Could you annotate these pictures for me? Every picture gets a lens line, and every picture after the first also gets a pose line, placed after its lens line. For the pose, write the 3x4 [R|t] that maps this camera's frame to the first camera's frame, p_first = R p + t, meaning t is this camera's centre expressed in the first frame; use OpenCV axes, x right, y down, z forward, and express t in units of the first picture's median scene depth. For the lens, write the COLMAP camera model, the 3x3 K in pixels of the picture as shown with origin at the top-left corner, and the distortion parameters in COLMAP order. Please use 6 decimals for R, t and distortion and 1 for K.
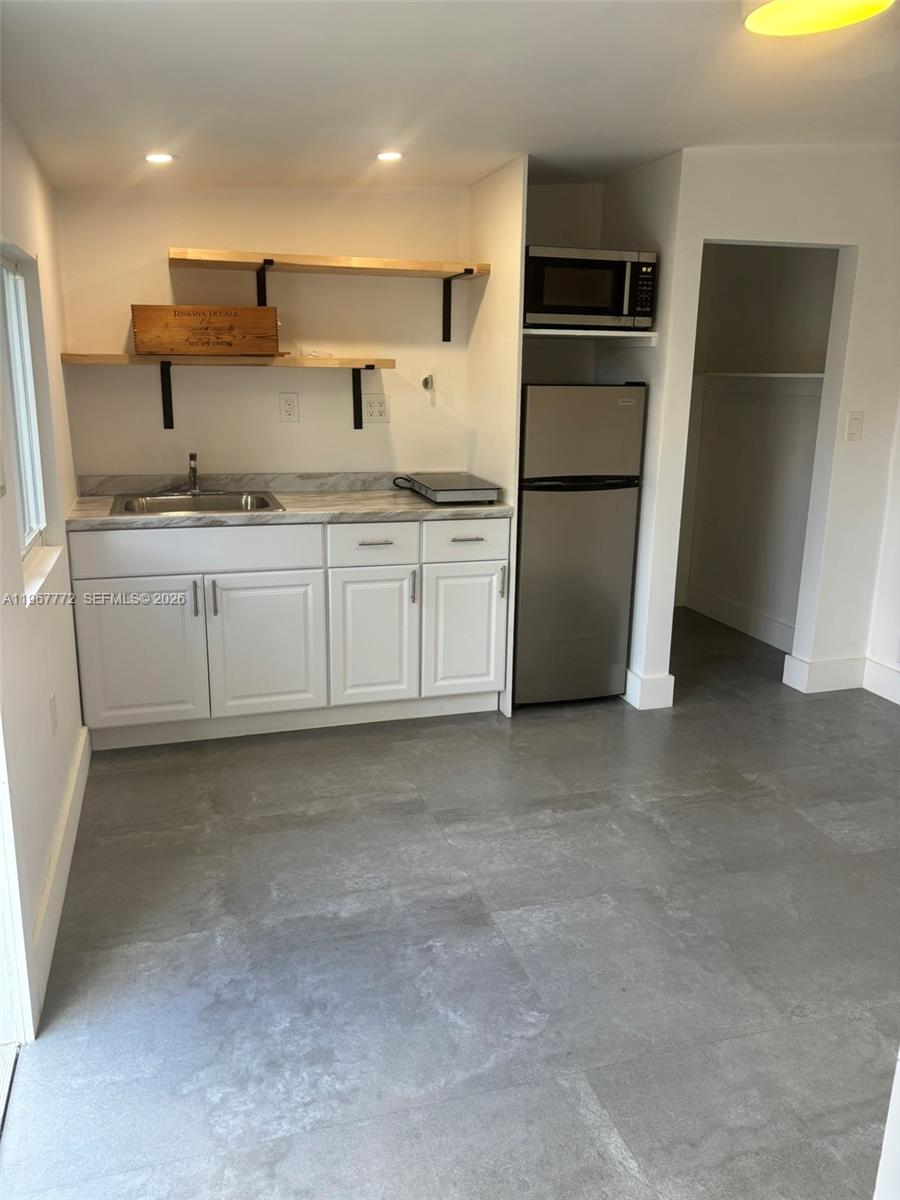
lens RADIAL K [[905.8, 0, 437.7], [0, 905.8, 601.0], [0, 0, 1]] dist [0.036170, -0.042325]
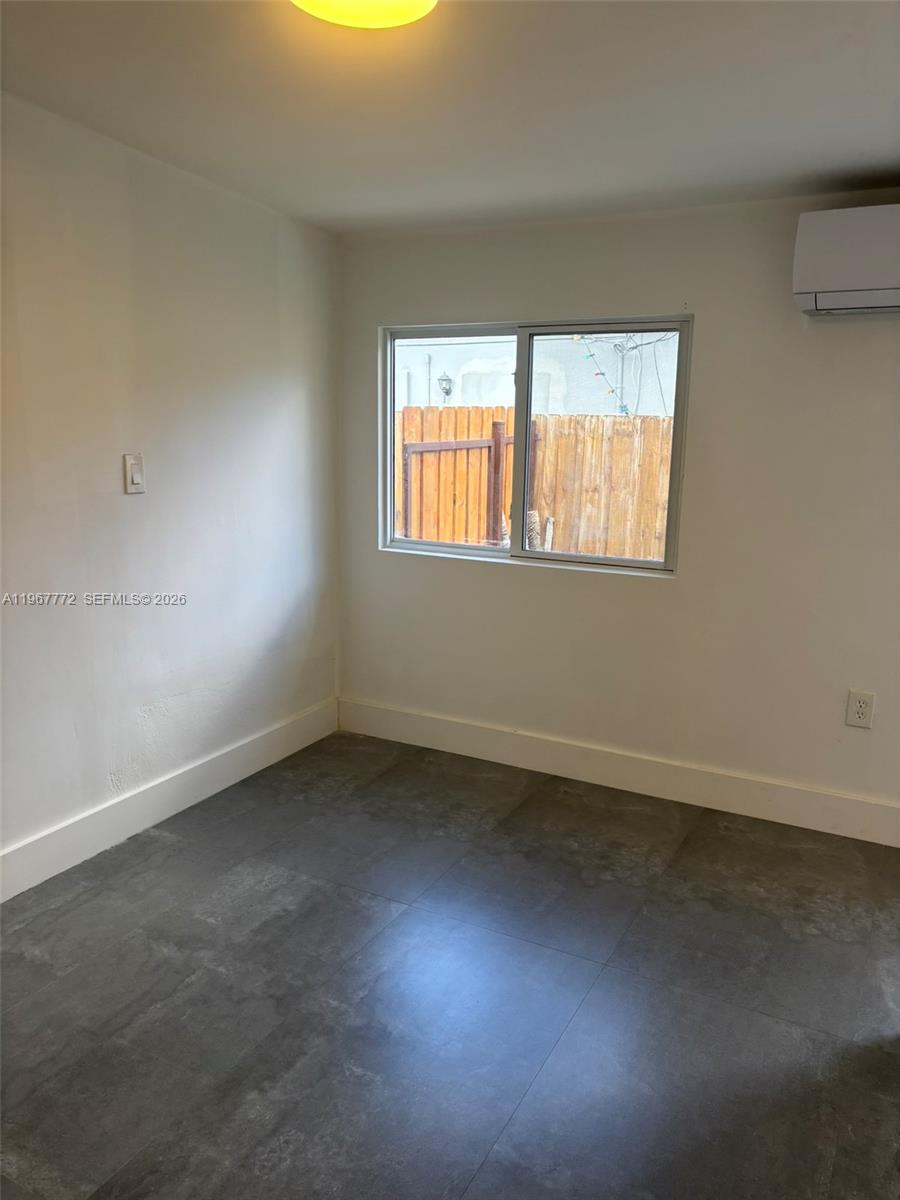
lens RADIAL K [[905.8, 0, 441.7], [0, 905.8, 598.3], [0, 0, 1]] dist [0.036170, -0.042325]
pose [[-0.702421, 0.119342, -0.701686, 0.784807], [-0.200264, 0.912878, 0.355735, -0.320996], [0.683008, 0.390398, -0.617325, 1.318163]]
